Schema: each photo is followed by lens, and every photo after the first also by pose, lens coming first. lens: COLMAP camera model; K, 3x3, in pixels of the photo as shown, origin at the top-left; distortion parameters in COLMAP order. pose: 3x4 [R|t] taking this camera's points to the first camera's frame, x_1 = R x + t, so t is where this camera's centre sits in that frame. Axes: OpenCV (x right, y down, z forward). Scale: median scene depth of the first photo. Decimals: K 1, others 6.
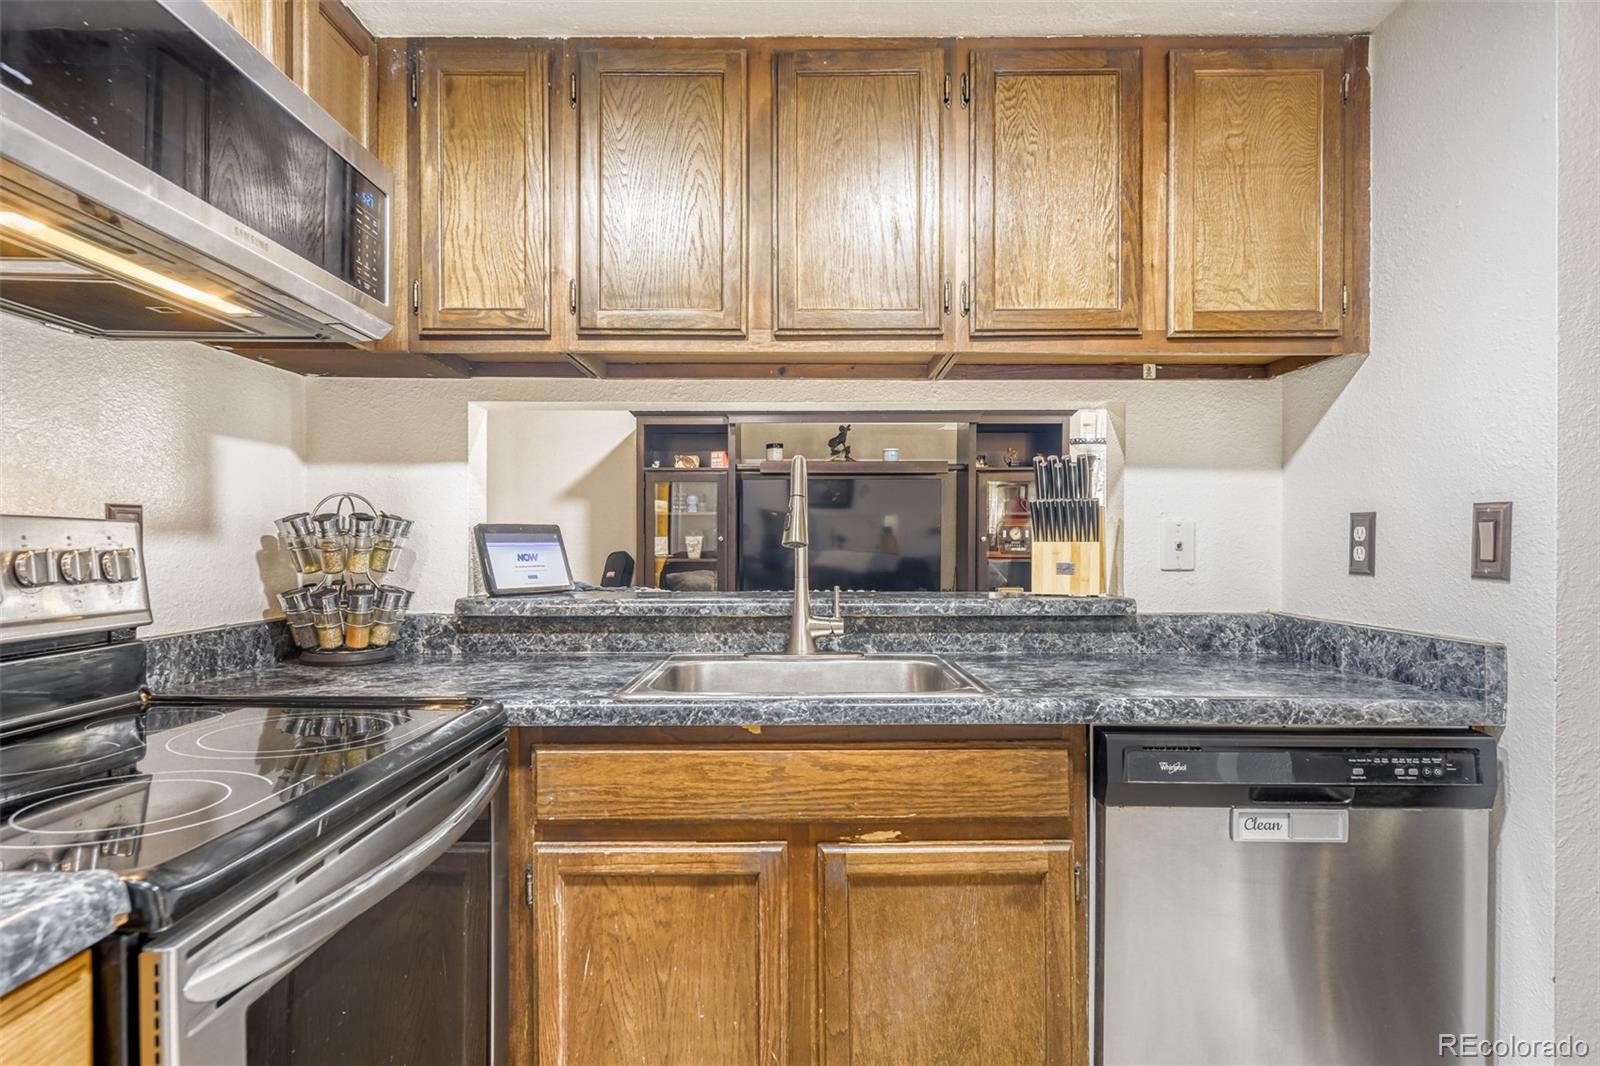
lens RADIAL K [[899.3, 0, 793.7], [0, 899.3, 541.4], [0, 0, 1]] dist [0.008214, -0.004351]
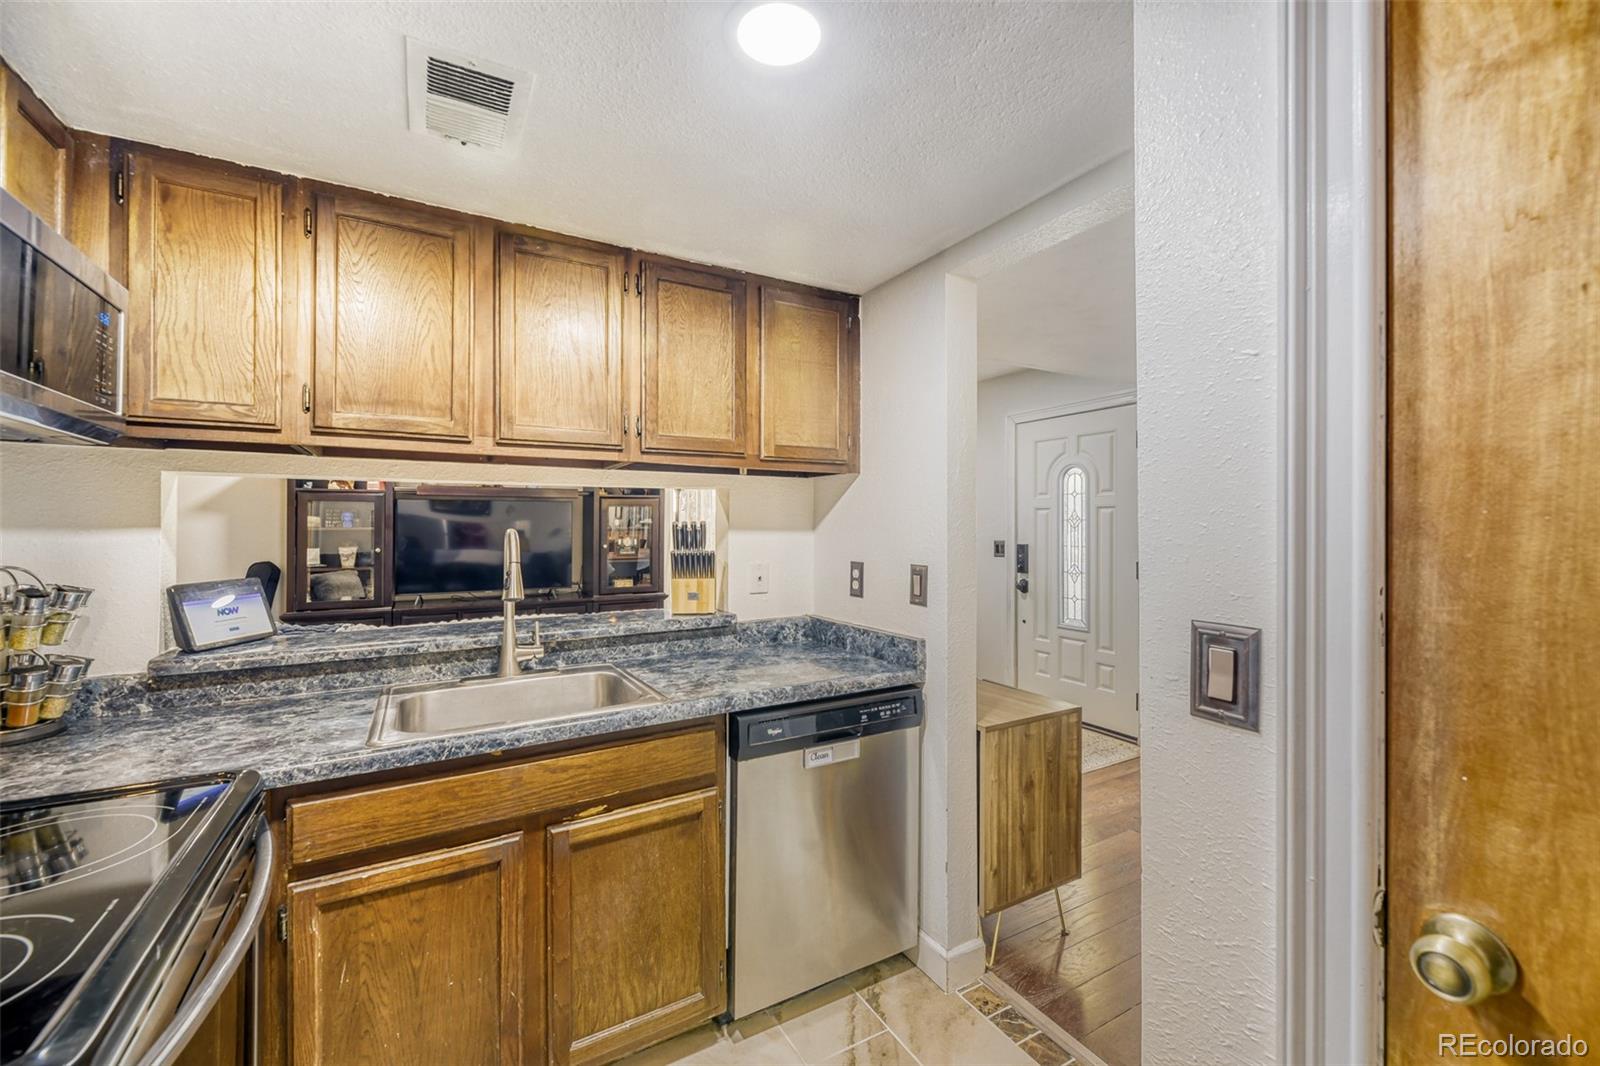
lens RADIAL K [[653.2, 0, 804.2], [0, 653.2, 516.8], [0, 0, 1]] dist [0.006034, -0.002938]
pose [[0.858709, 0.005272, 0.512436, -0.125364], [0.001773, 0.999911, -0.013259, -0.105828], [-0.512460, 0.012294, 0.858623, -0.060733]]
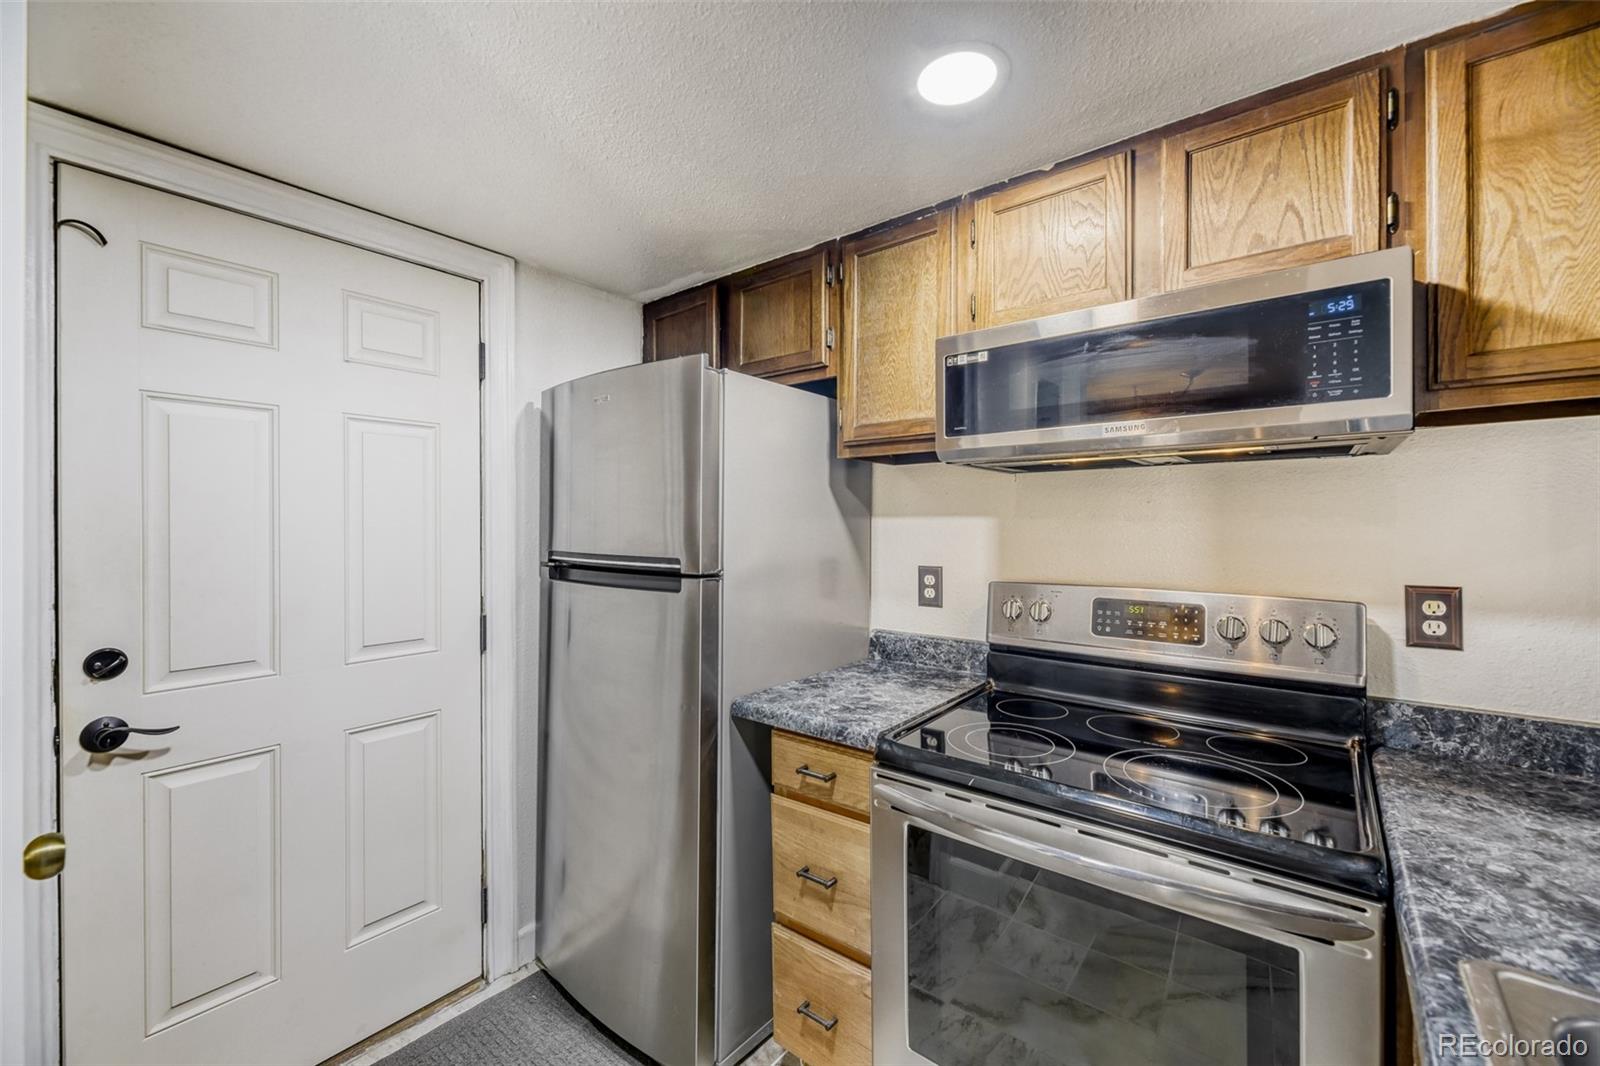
lens RADIAL K [[653.2, 0, 794.9], [0, 653.2, 519.5], [0, 0, 1]] dist [0.006034, -0.002938]
pose [[-0.636623, 0.000439, -0.771175, 0.370763], [0.005474, 0.999977, -0.003950, -0.109972], [0.771156, -0.006736, -0.636611, 0.786253]]
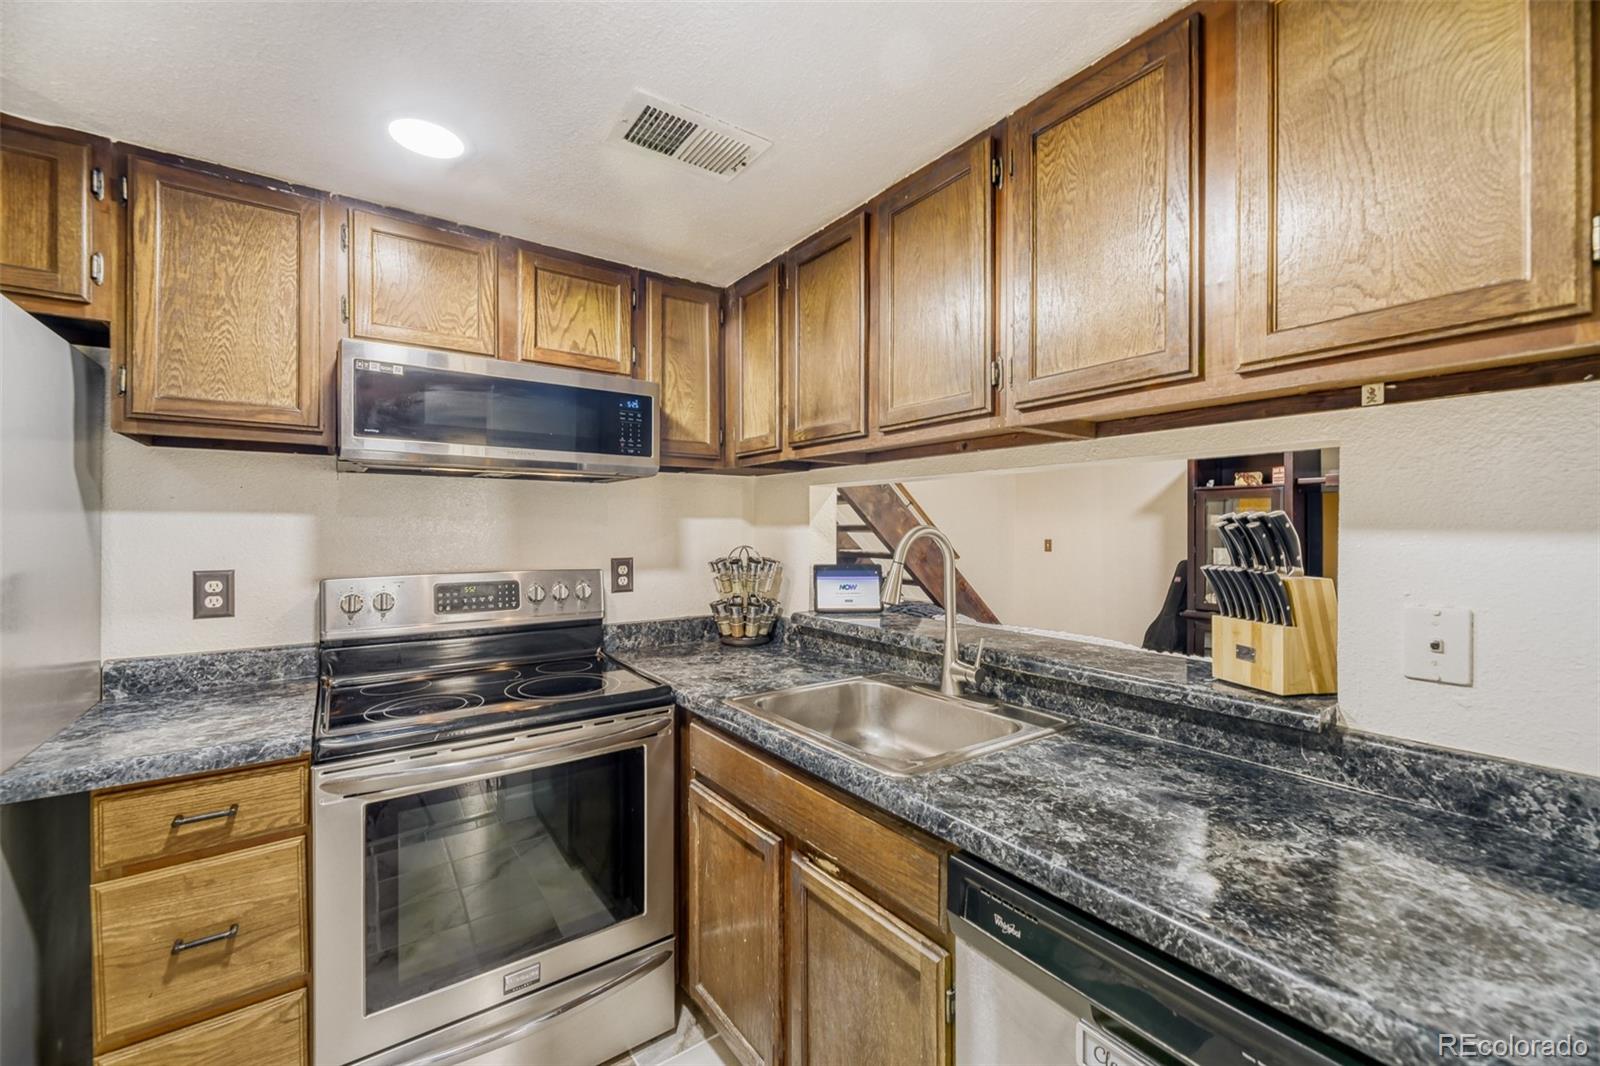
lens RADIAL K [[653.2, 0, 803.3], [0, 653.2, 522.9], [0, 0, 1]] dist [0.006034, -0.002938]
pose [[0.586274, -0.004859, -0.810098, 0.645838], [-0.001261, 0.999975, -0.006911, -0.097697], [0.810112, 0.005074, 0.586253, 0.388680]]
